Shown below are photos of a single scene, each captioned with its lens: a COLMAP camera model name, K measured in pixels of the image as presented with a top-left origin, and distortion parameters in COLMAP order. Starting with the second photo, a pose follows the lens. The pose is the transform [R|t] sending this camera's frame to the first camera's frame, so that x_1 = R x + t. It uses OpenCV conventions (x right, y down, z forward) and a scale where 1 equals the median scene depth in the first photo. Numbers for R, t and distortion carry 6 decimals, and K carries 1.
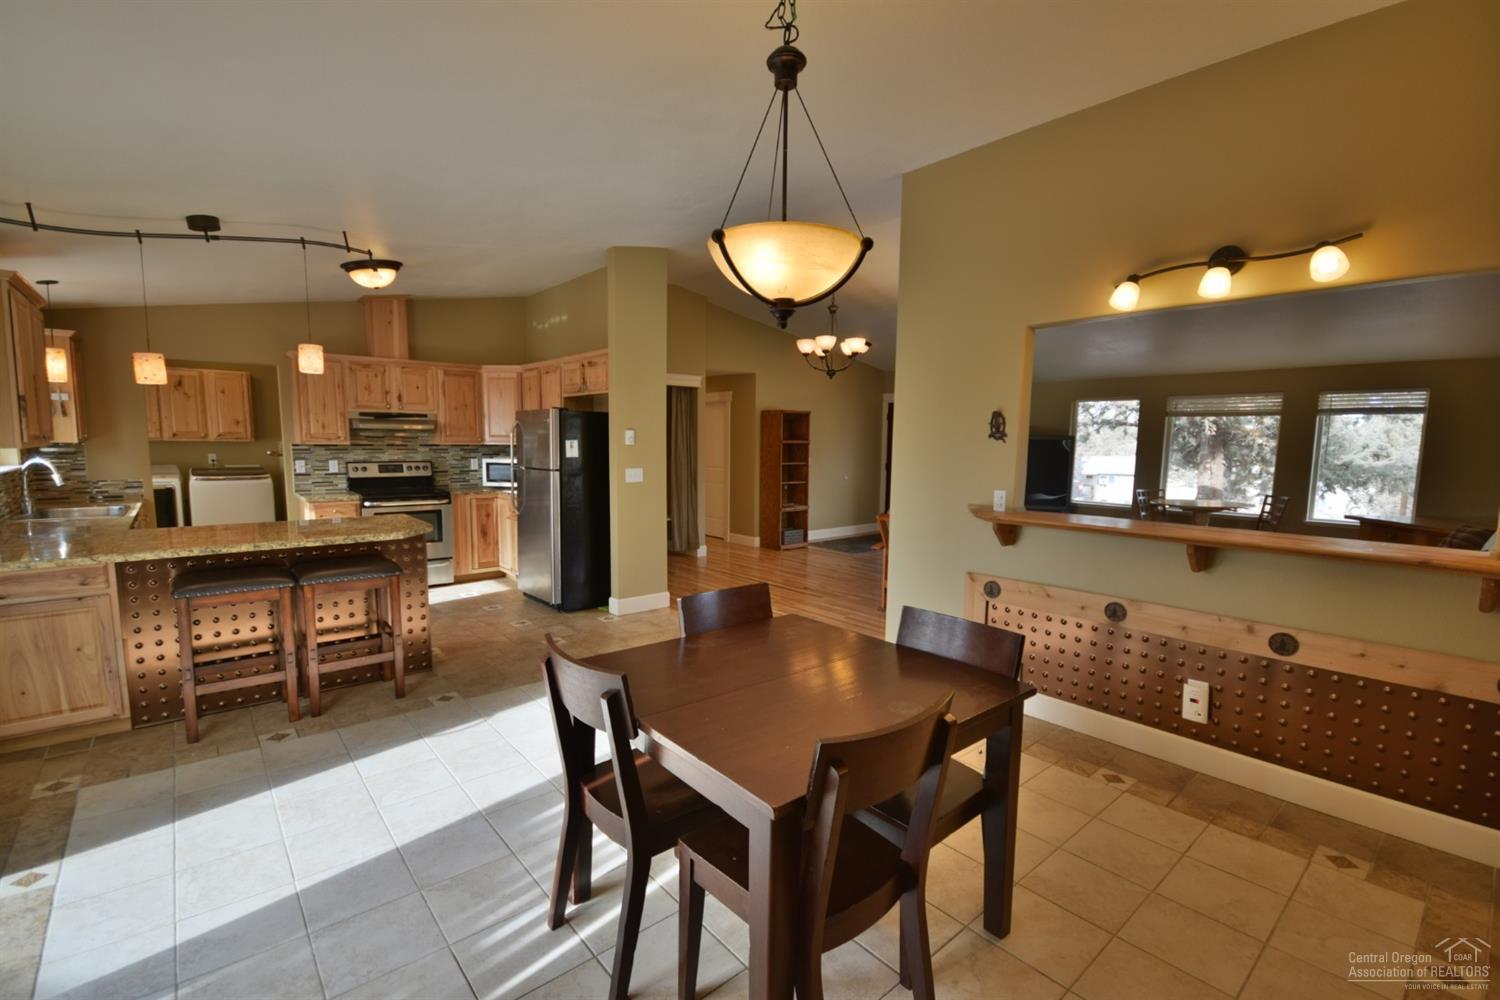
lens RADIAL K [[662.9, 0, 745.9], [0, 662.9, 514.7], [0, 0, 1]] dist [0.011859, -0.009627]
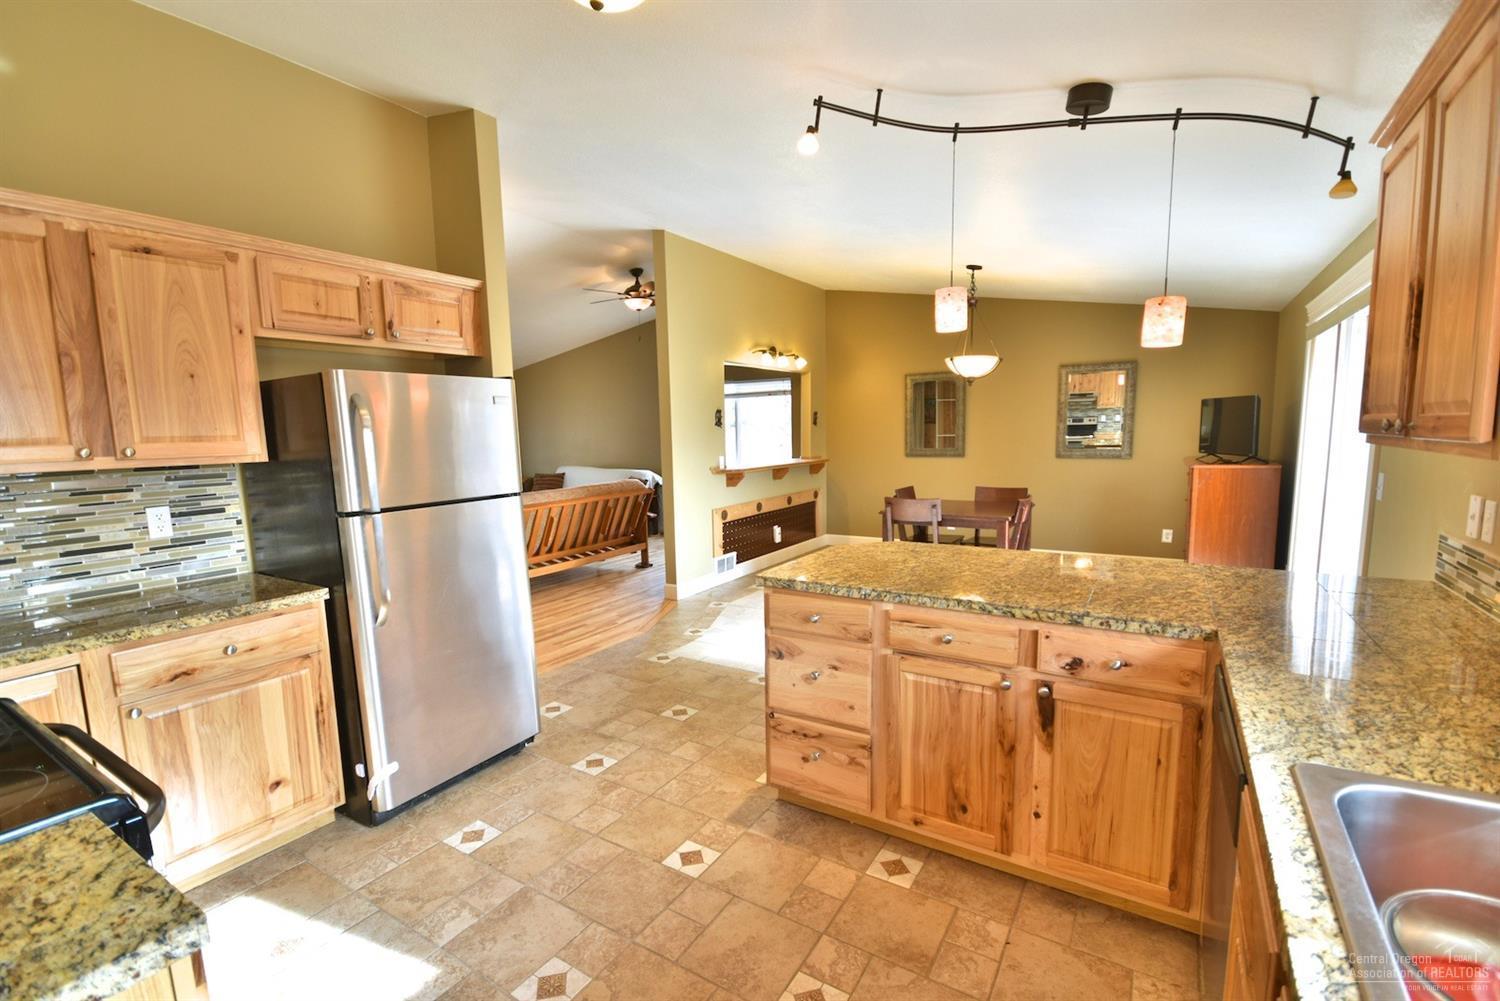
lens RADIAL K [[662.9, 0, 745.9], [0, 662.9, 515.2], [0, 0, 1]] dist [0.011859, -0.009627]
pose [[-0.295399, -0.130691, 0.946393, -0.712634], [0.124681, 0.976854, 0.173815, -0.099969], [-0.947203, 0.169342, -0.272267, 0.805382]]
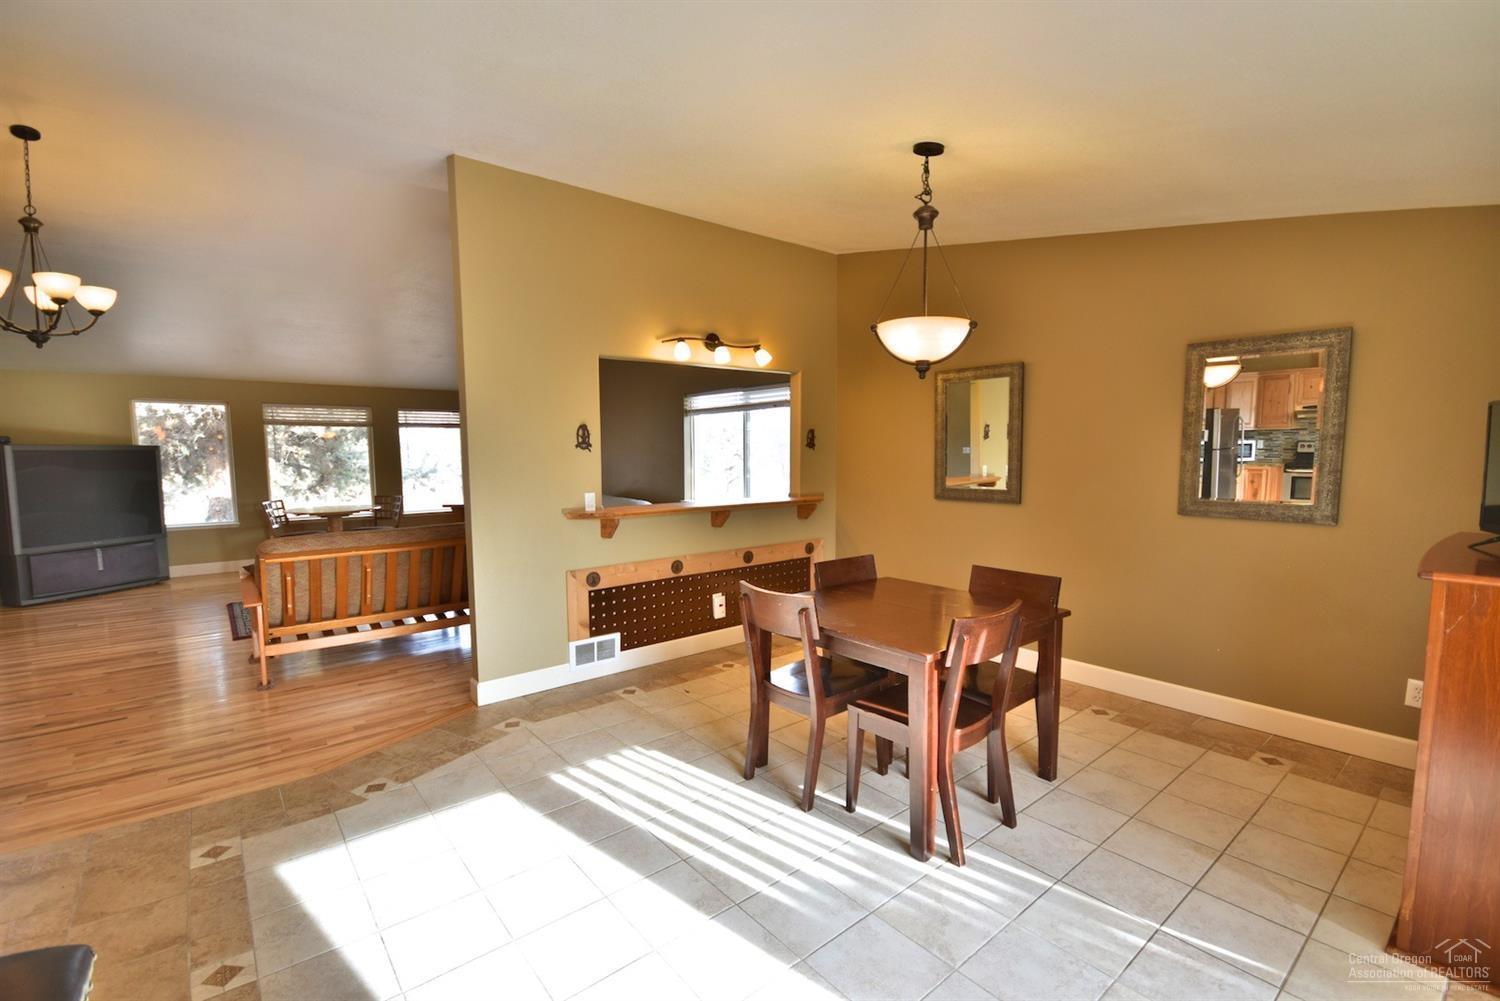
lens RADIAL K [[662.9, 0, 745.9], [0, 662.9, 515.2], [0, 0, 1]] dist [0.011859, -0.009627]
pose [[0.019881, -0.108547, 0.993892, -0.429390], [0.118530, 0.987334, 0.105460, -0.049487], [-0.992751, 0.115709, 0.032495, 0.393596]]
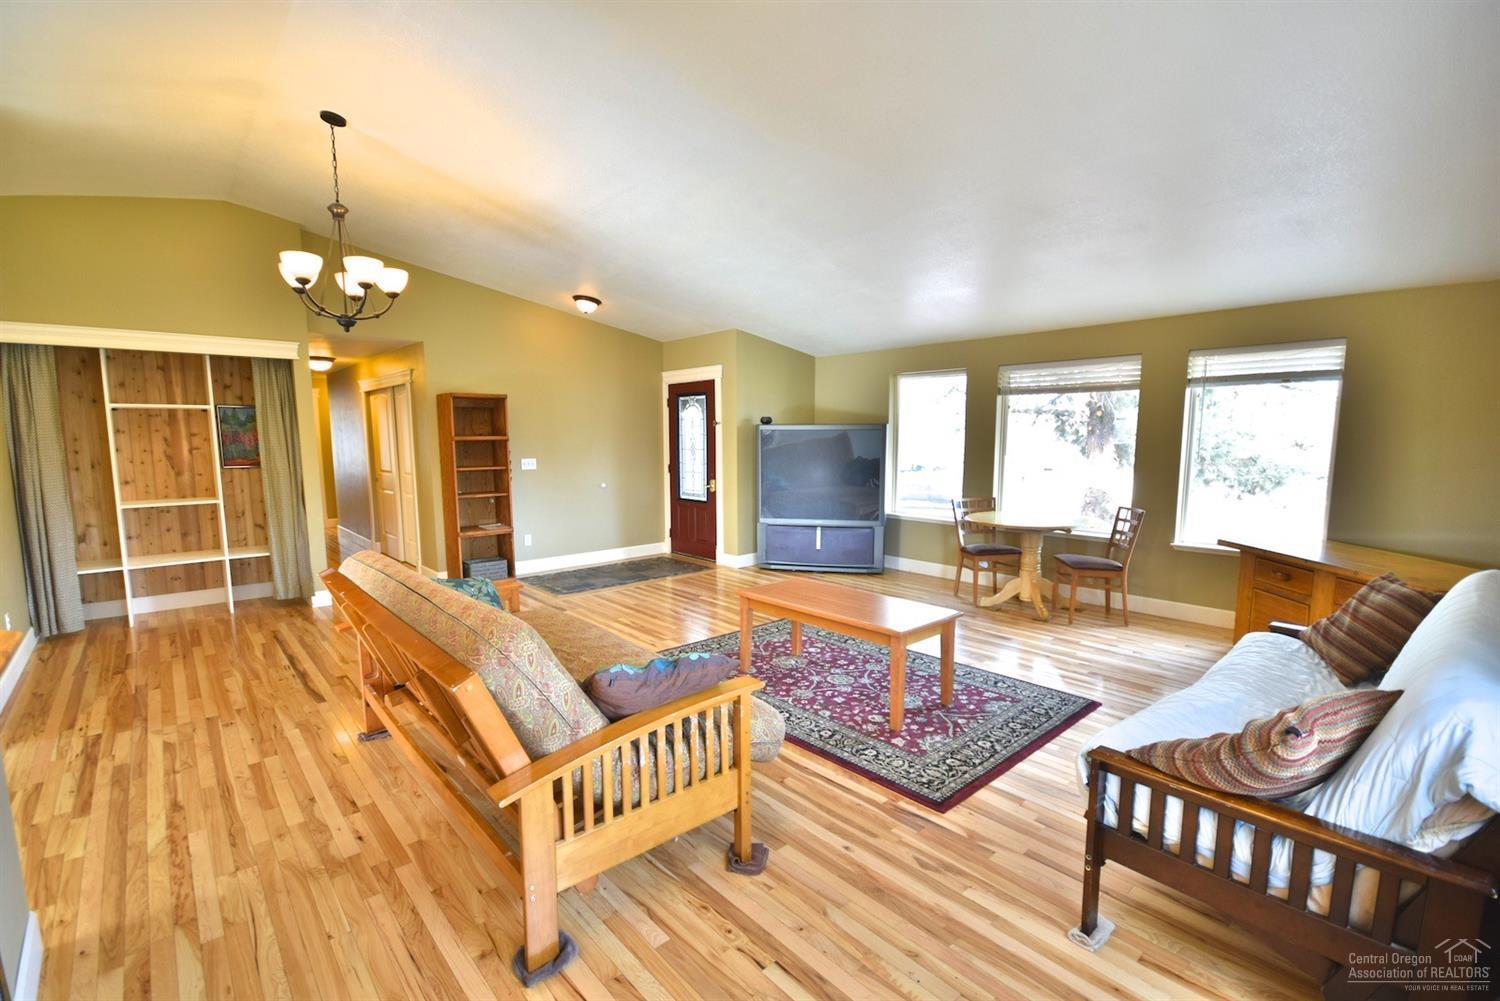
lens RADIAL K [[662.9, 0, 745.9], [0, 662.9, 515.2], [0, 0, 1]] dist [0.011859, -0.009627]
pose [[0.999735, -0.016267, 0.016279, 0.465317], [0.016170, 0.999851, 0.006073, -0.036869], [-0.016375, -0.005808, 0.999849, 0.390625]]
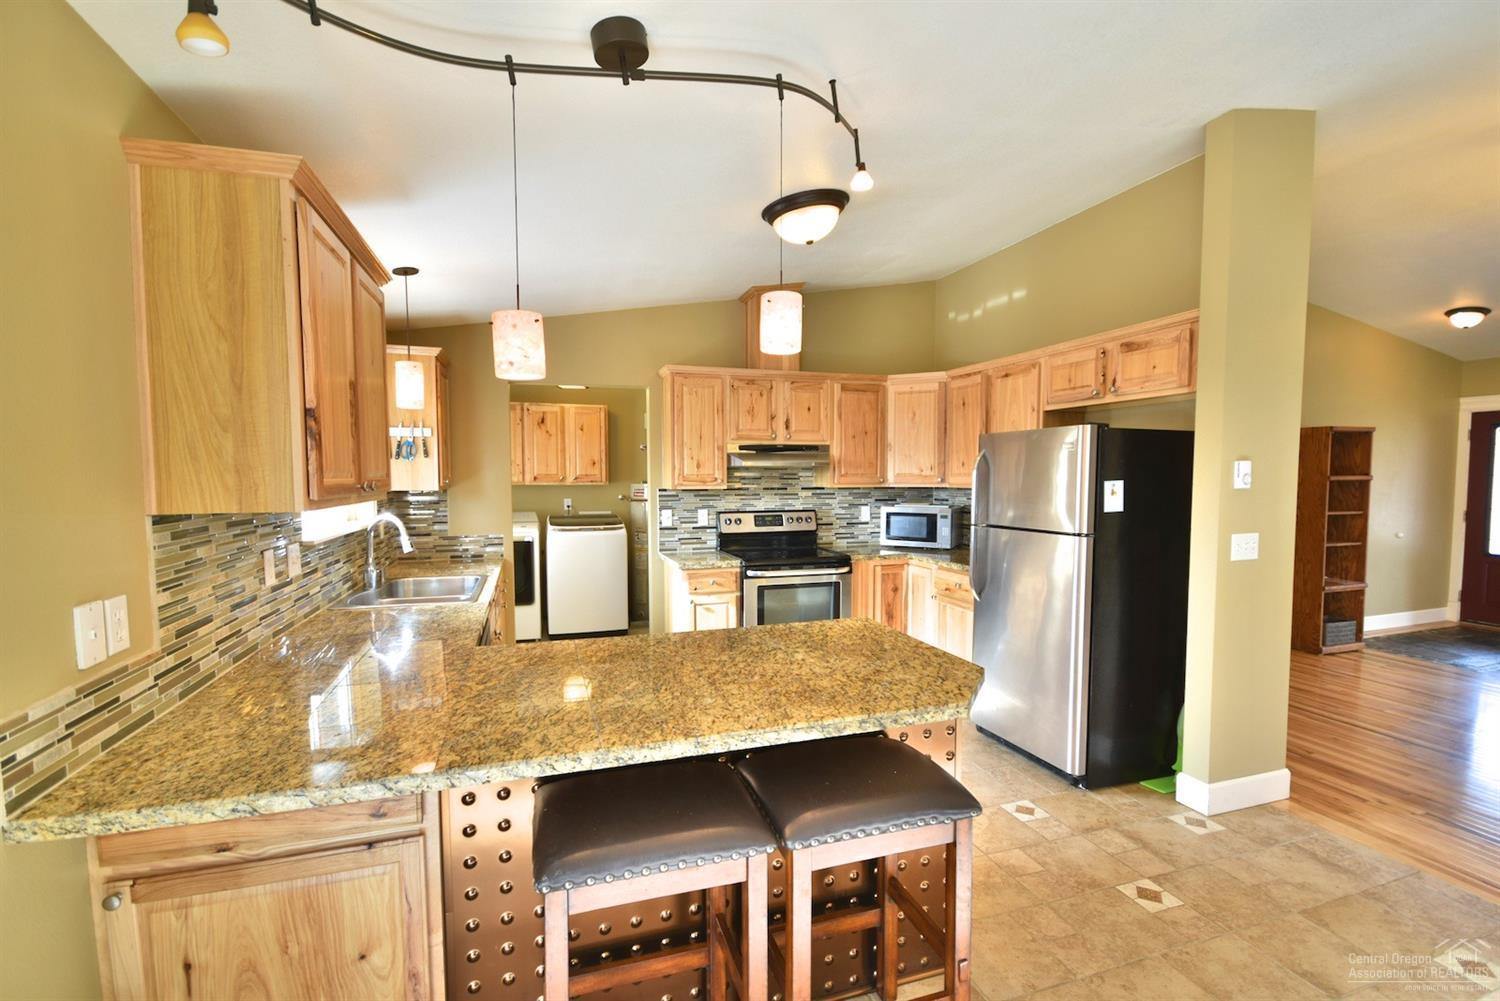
lens RADIAL K [[667.2, 0, 747.6], [0, 667.2, 519.4], [0, 0, 1]] dist [-0.014469, -0.000108]
pose [[0.924305, 0.012395, -0.381453, -0.279174], [-0.030612, 0.998660, -0.041727, -0.039827], [0.380425, 0.050246, 0.923446, 0.314027]]
